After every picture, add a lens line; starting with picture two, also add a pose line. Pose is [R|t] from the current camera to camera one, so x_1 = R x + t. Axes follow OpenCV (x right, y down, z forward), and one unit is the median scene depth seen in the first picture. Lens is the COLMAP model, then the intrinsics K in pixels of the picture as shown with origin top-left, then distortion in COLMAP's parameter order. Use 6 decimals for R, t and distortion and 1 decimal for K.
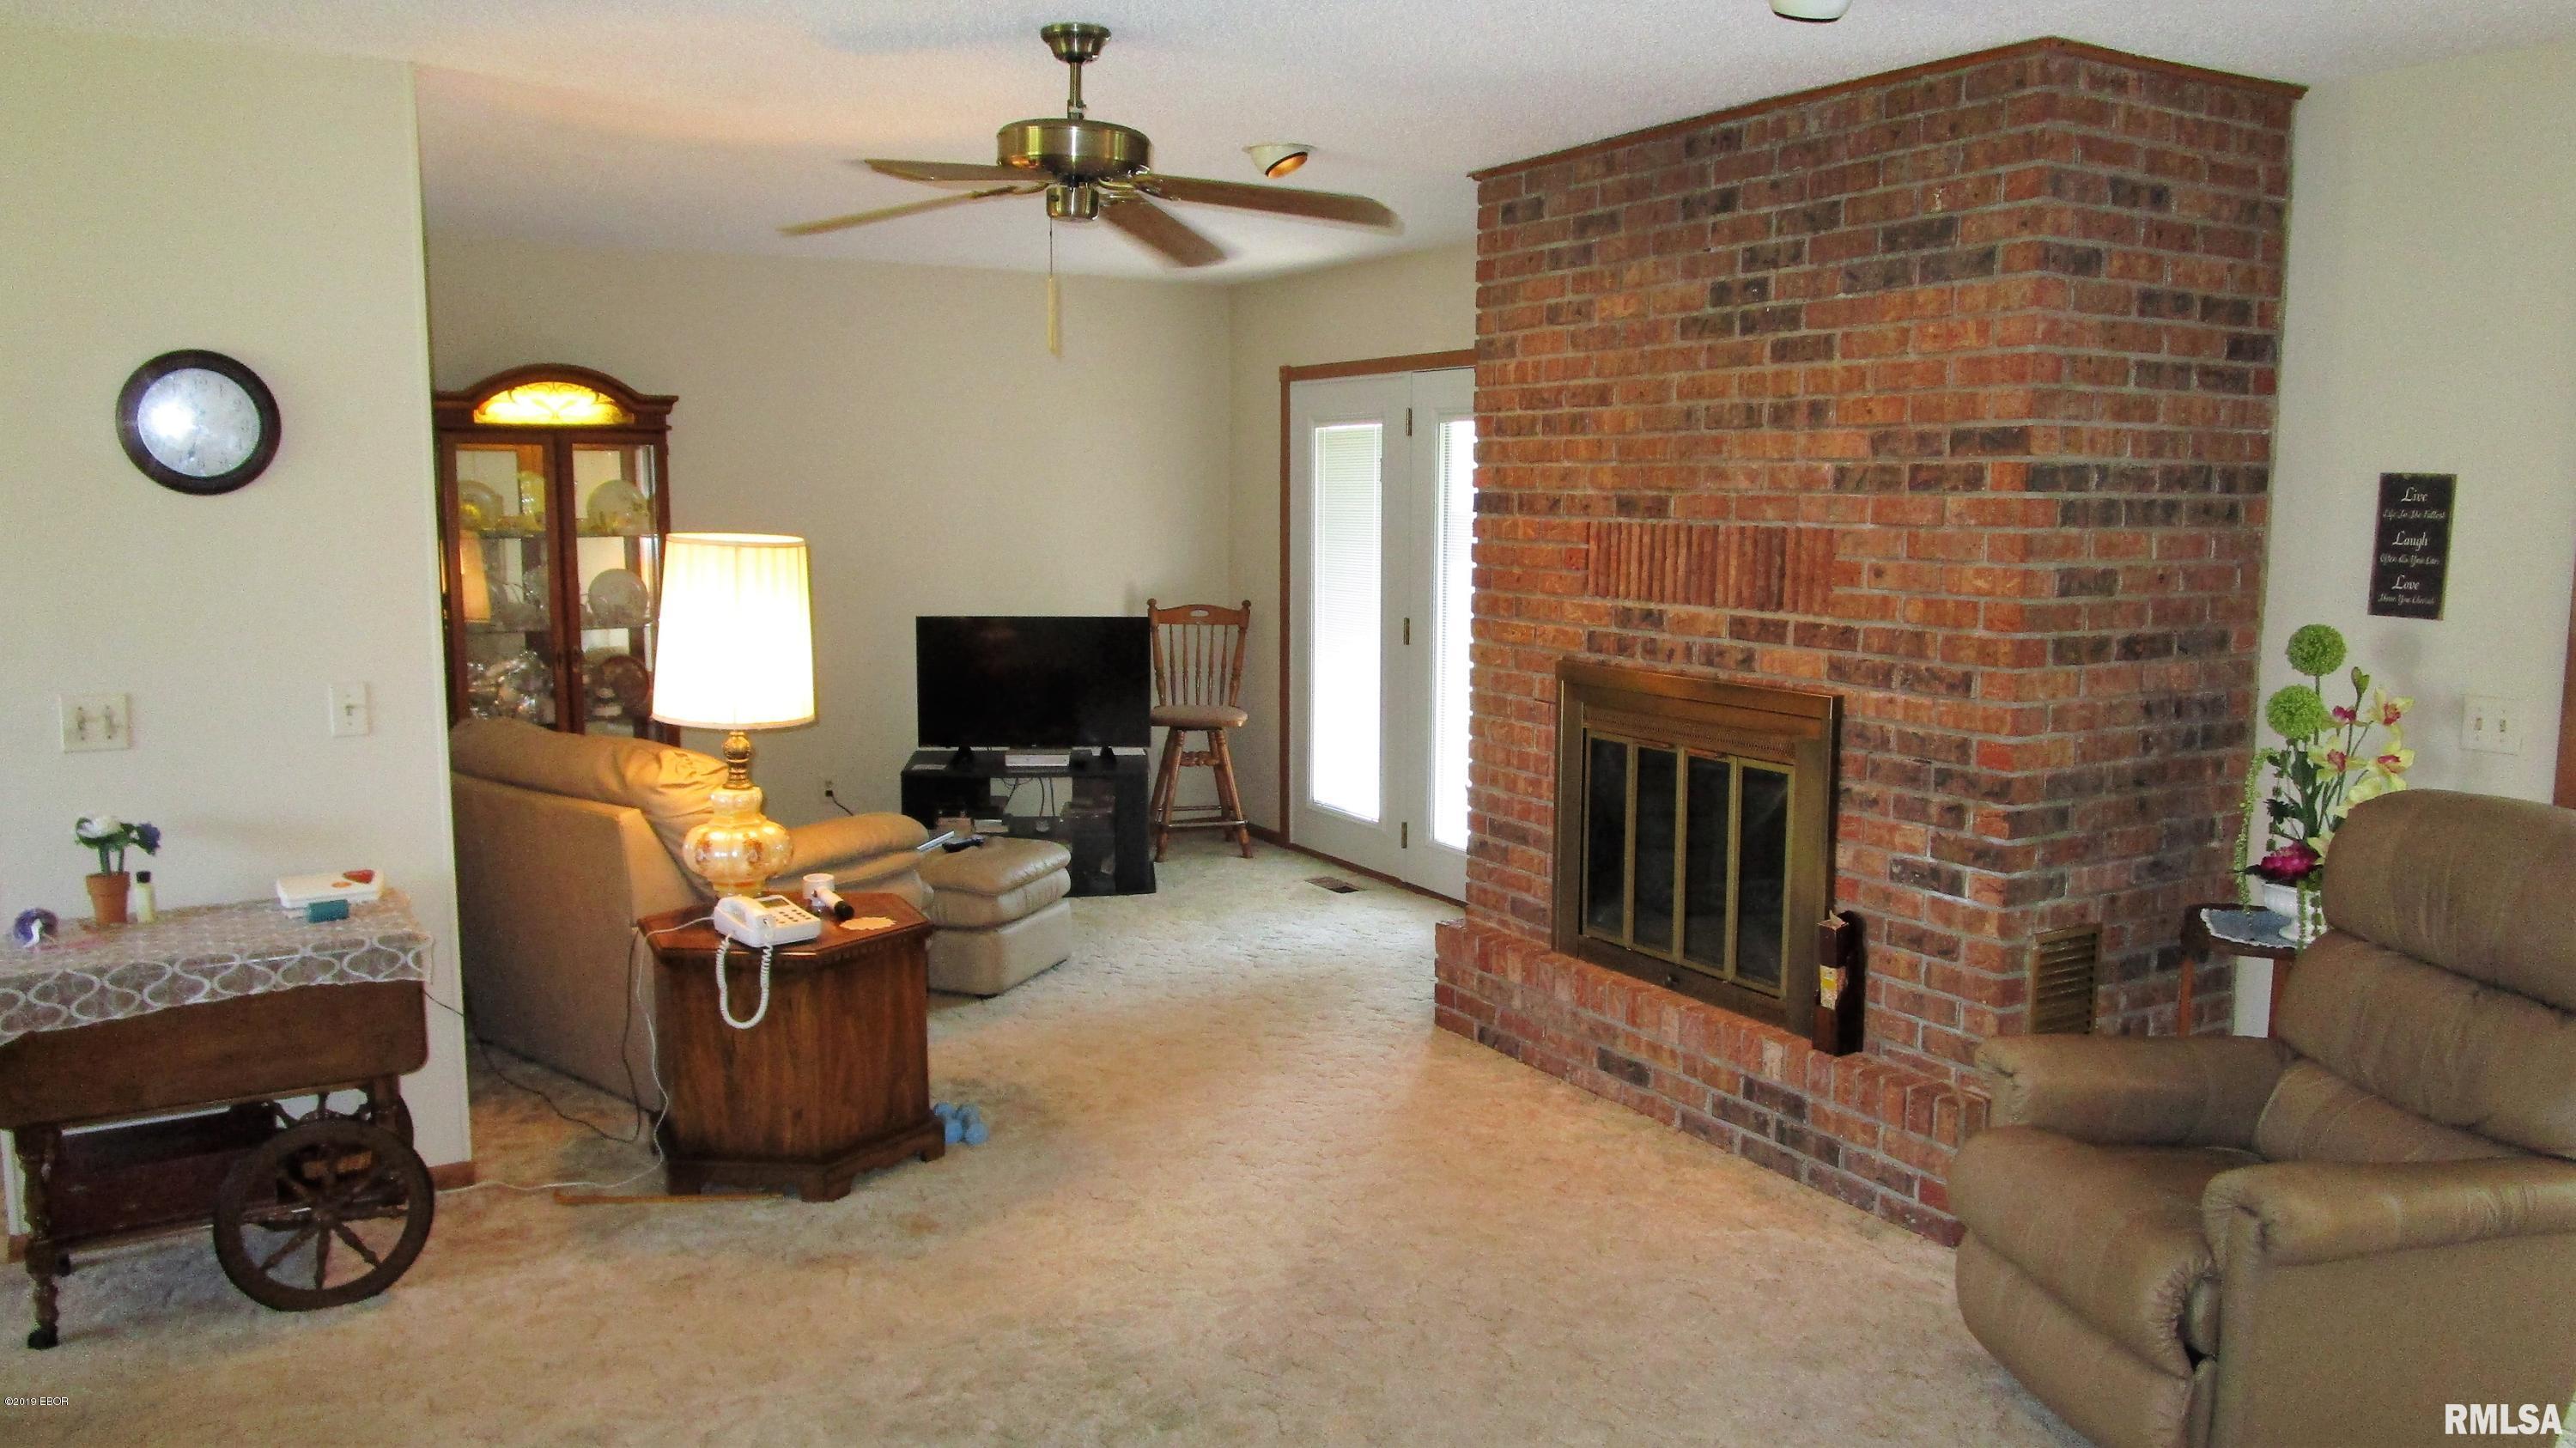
lens RADIAL K [[1845.8, 0, 1288.0], [0, 1845.8, 724.0], [0, 0, 1]] dist [-0.021654, 0.001331]
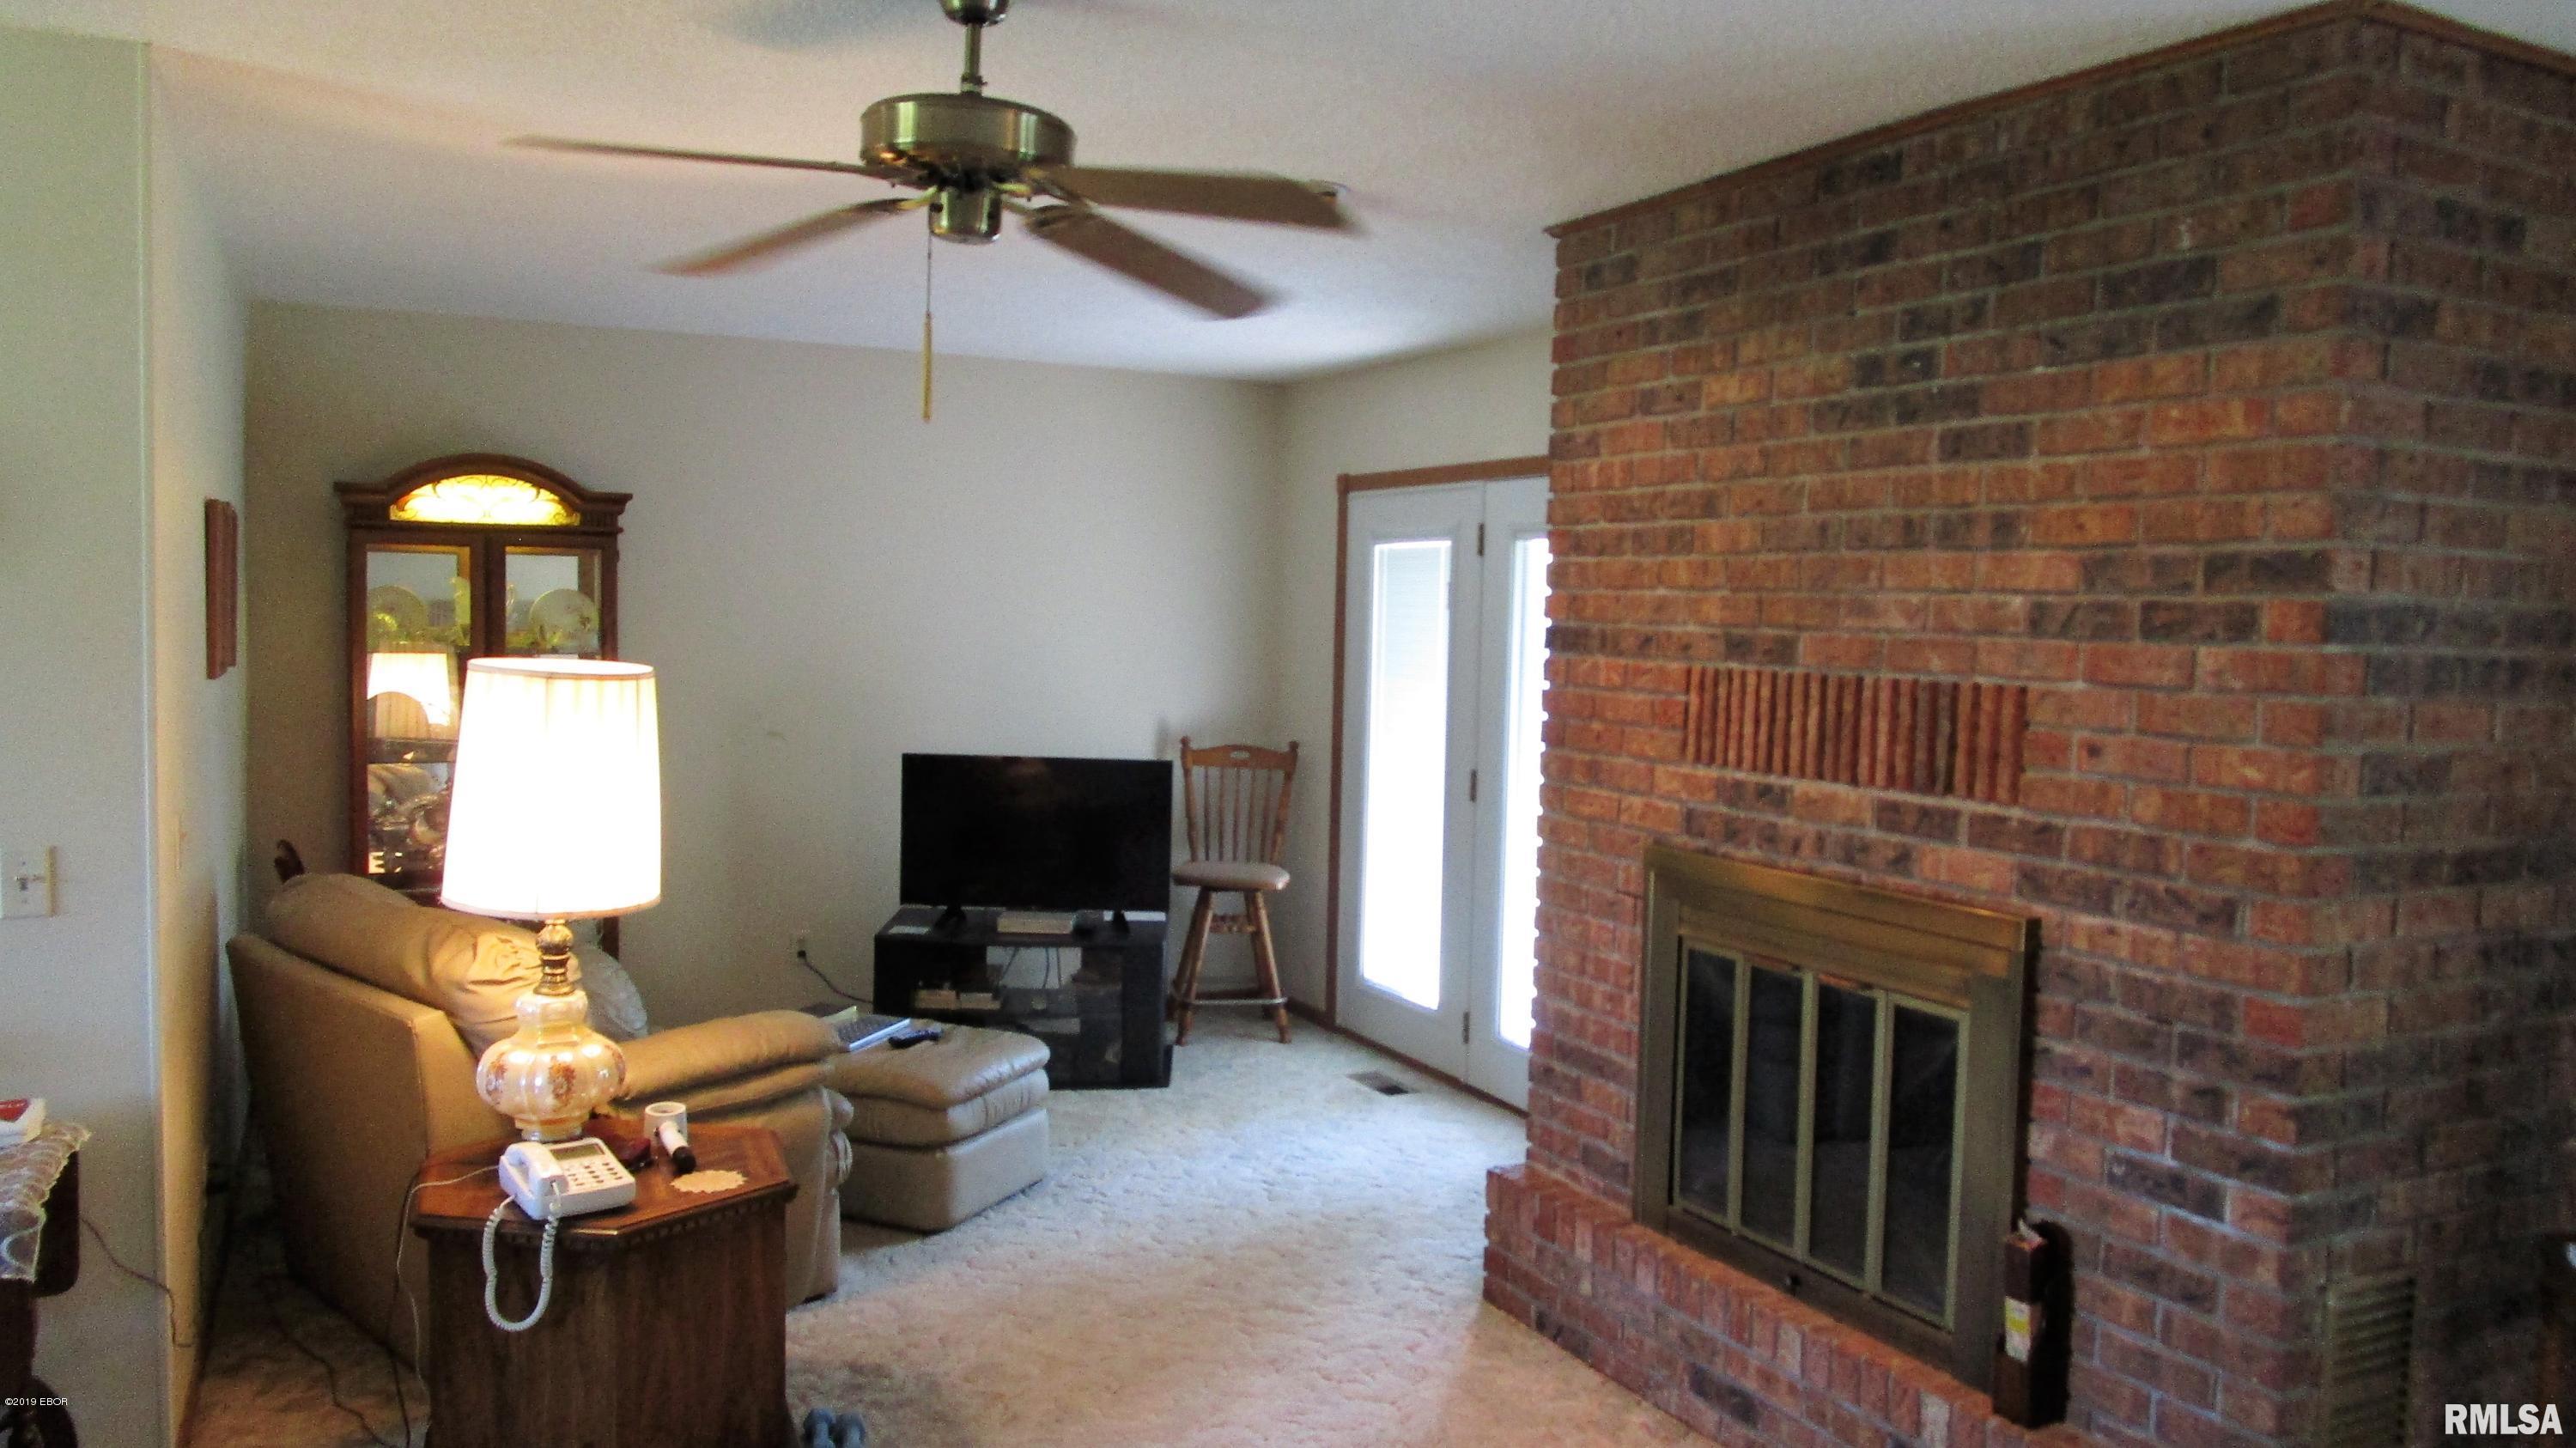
lens RADIAL K [[1845.8, 0, 1288.0], [0, 1845.8, 724.0], [0, 0, 1]] dist [-0.021654, 0.001331]
pose [[0.998018, 0.024100, -0.058131, 0.045897], [-0.027878, 0.997491, -0.065071, -0.034848], [0.056417, 0.066563, 0.996186, 0.251400]]
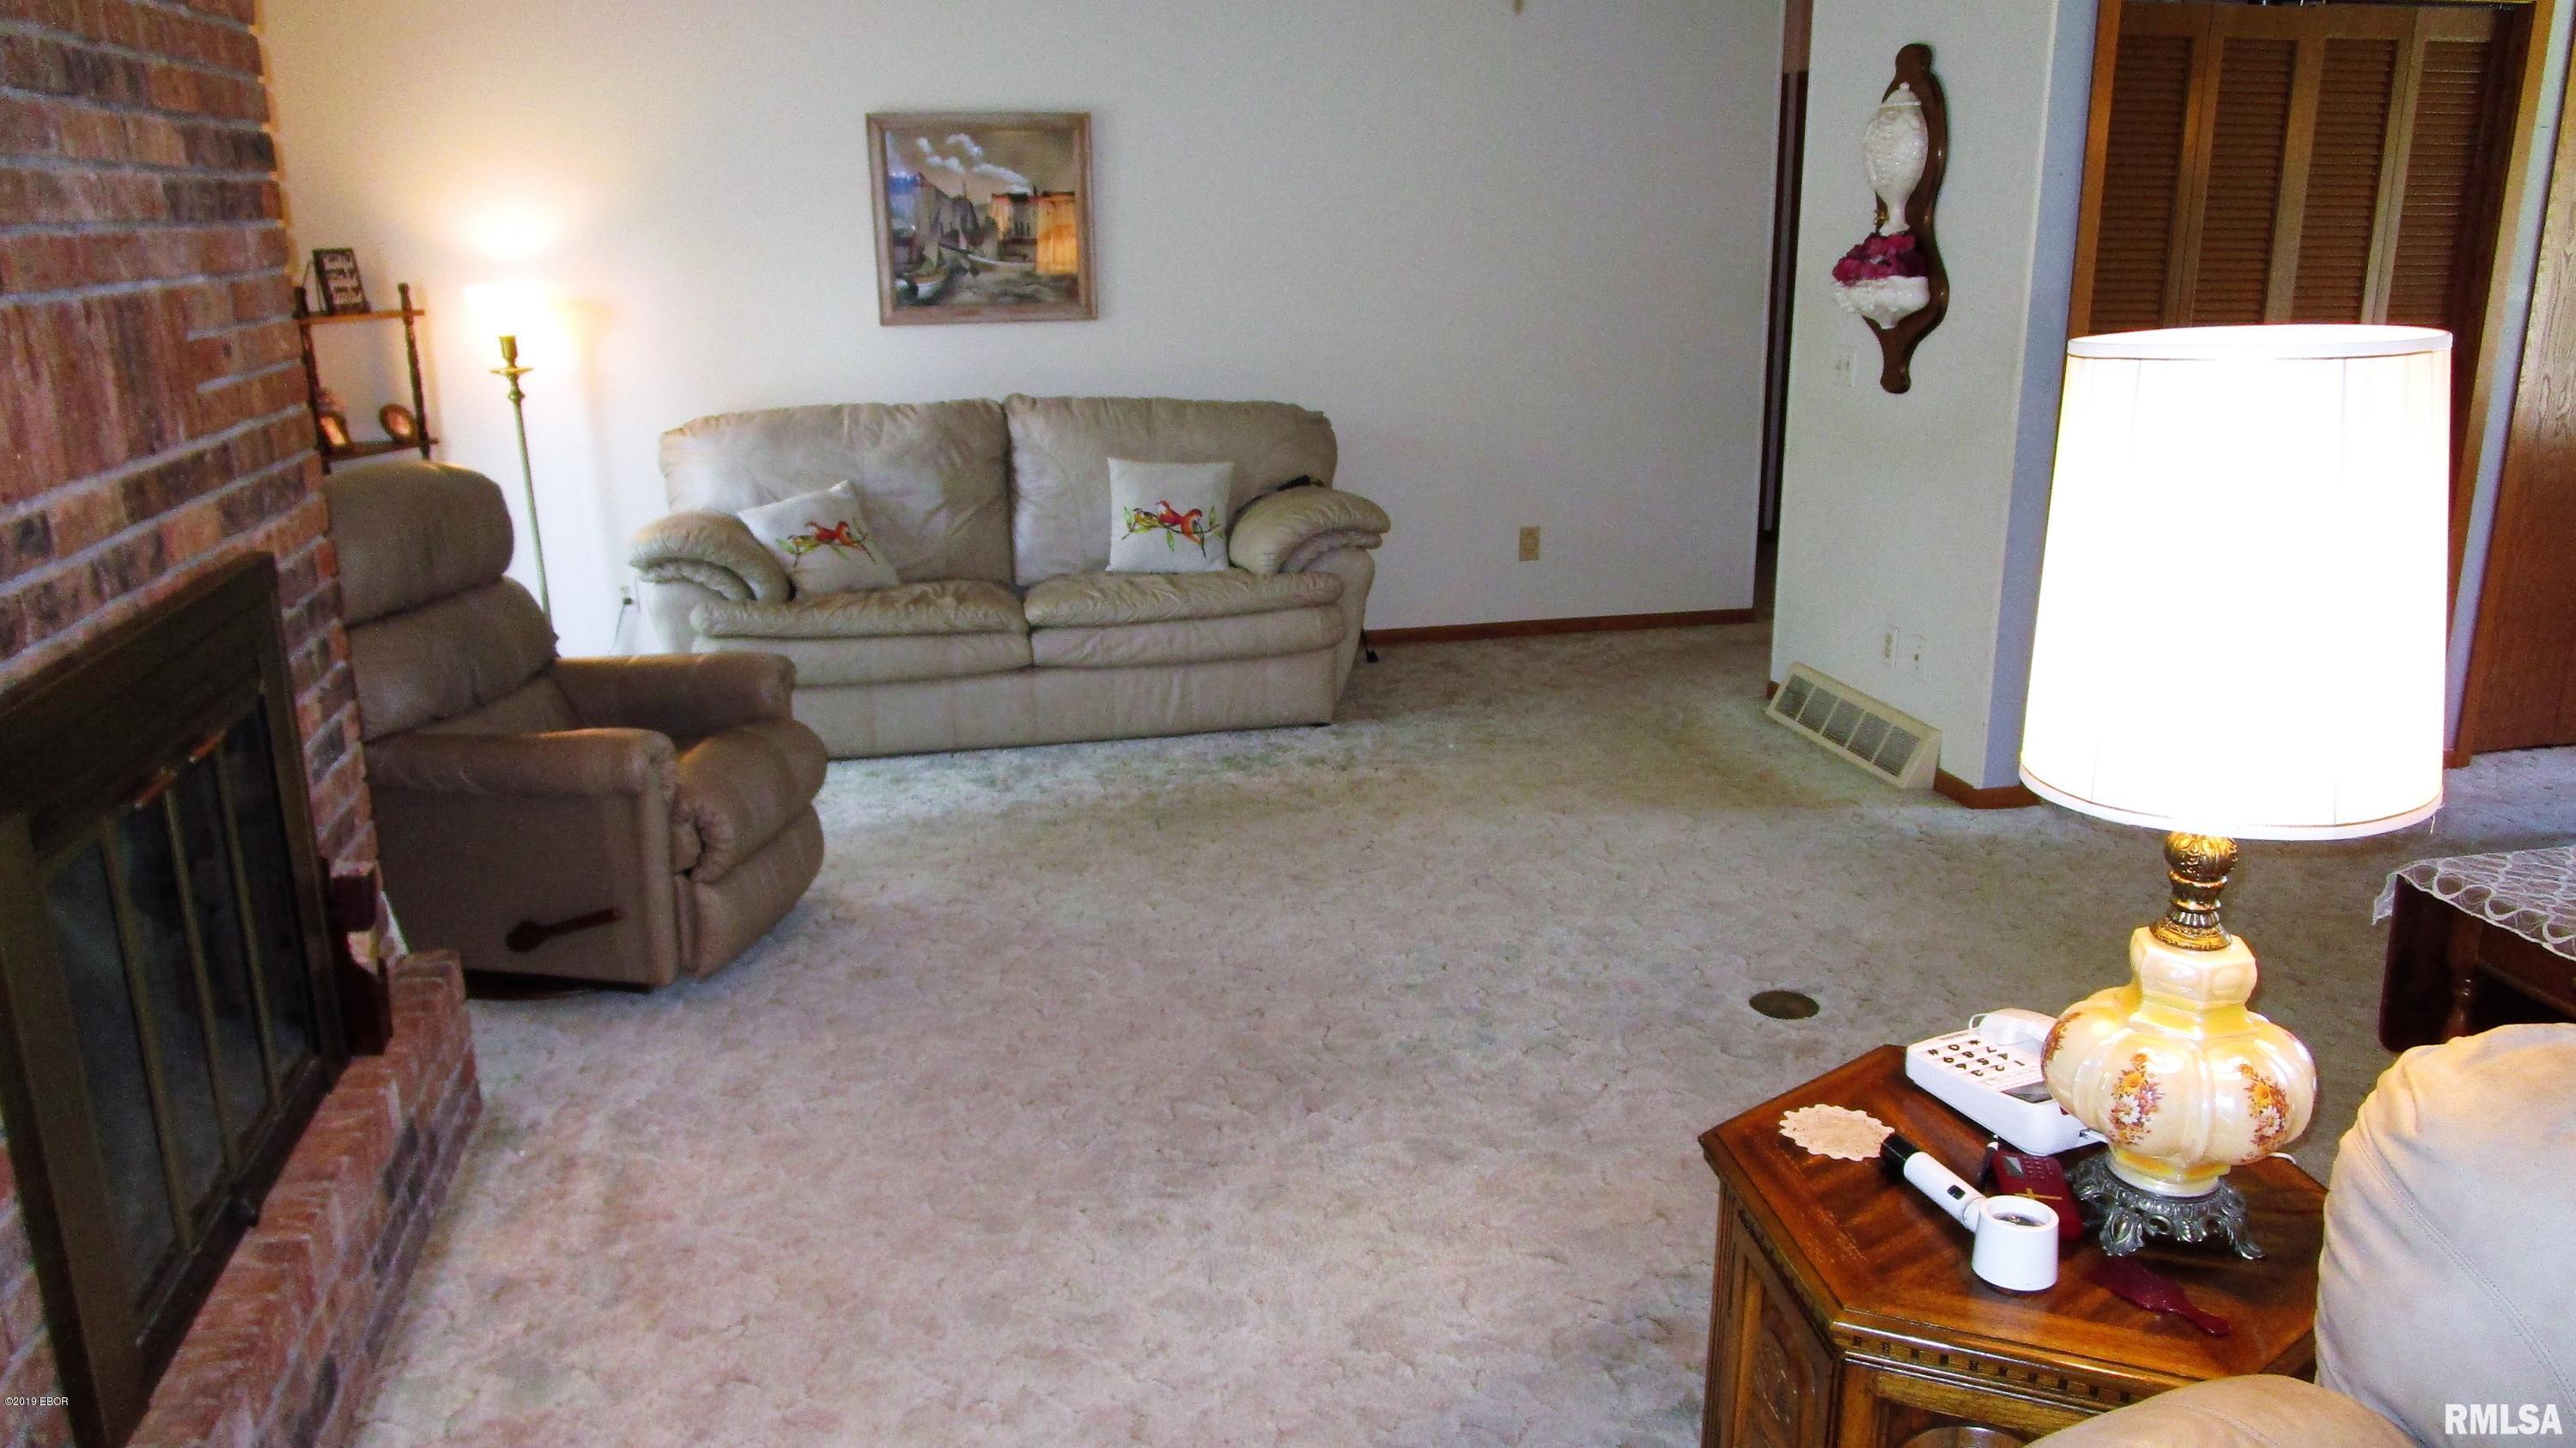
lens RADIAL K [[1845.8, 0, 1288.0], [0, 1845.8, 724.0], [0, 0, 1]] dist [-0.021654, 0.001331]
pose [[-0.953635, -0.079408, 0.290300, -0.218698], [0.041830, 0.920232, 0.389132, -0.183277], [-0.298044, 0.383233, -0.874244, 1.407233]]
